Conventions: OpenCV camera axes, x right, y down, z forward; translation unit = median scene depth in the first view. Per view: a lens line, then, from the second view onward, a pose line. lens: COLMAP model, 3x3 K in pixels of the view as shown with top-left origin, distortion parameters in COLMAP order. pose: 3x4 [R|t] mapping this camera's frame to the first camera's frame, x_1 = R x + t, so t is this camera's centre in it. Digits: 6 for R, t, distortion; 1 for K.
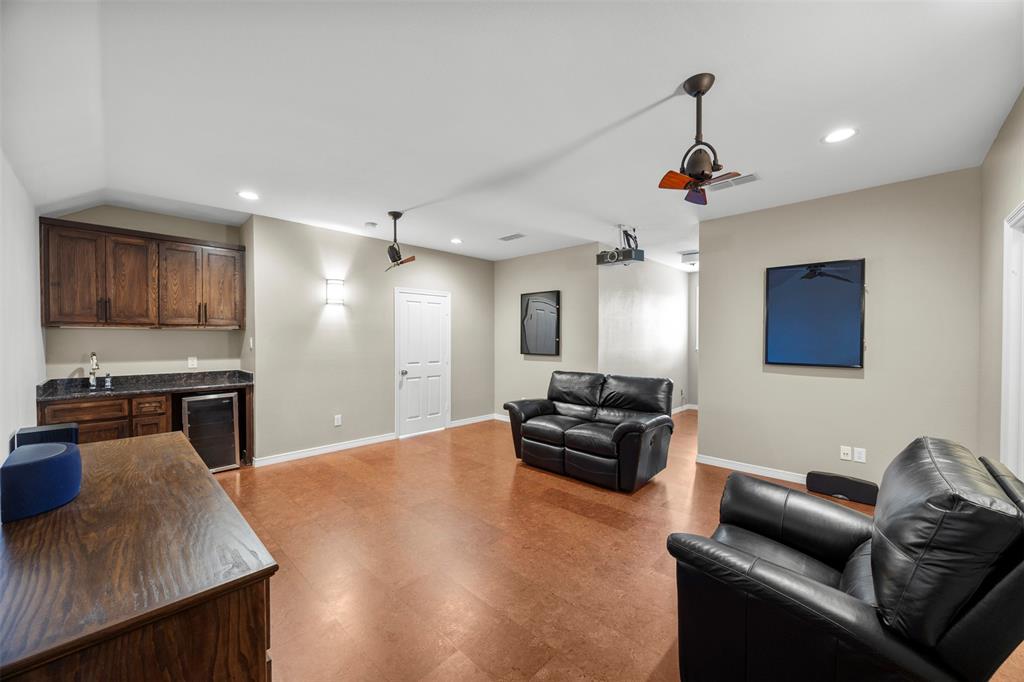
lens RADIAL K [[392.4, 0, 521.1], [0, 392.4, 341.6], [0, 0, 1]] dist [-0.000989, 0.000194]
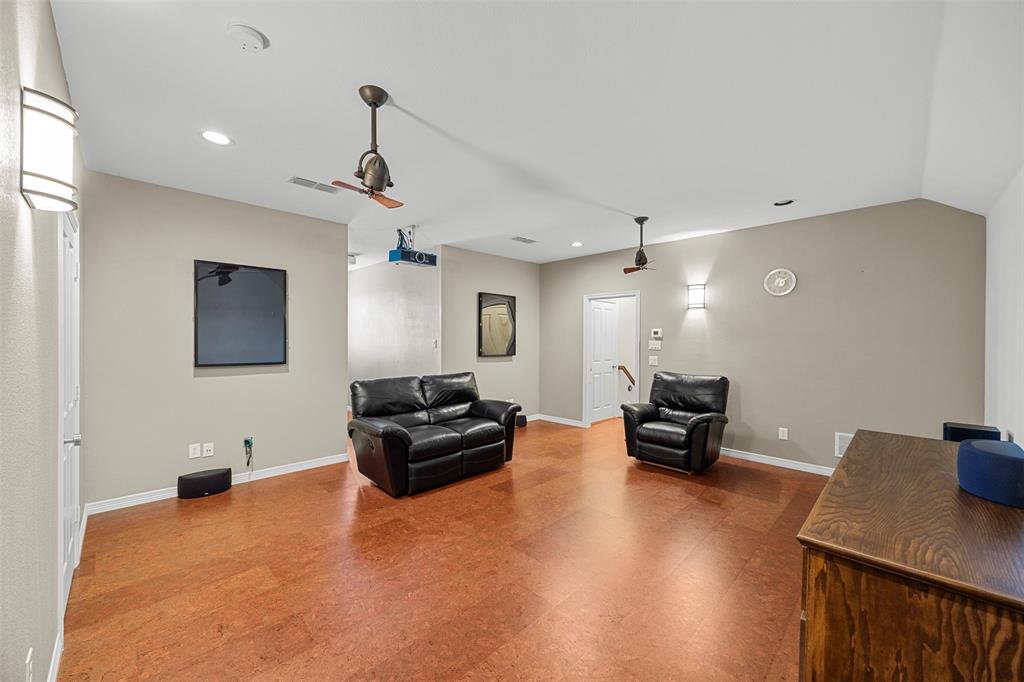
lens RADIAL K [[392.4, 0, 521.3], [0, 392.4, 340.0], [0, 0, 1]] dist [-0.000989, 0.000194]
pose [[0.014327, -0.005102, 0.999884, -0.815176], [0.006172, 0.999968, 0.005014, -0.010623], [-0.999878, 0.006099, 0.014358, 0.785931]]
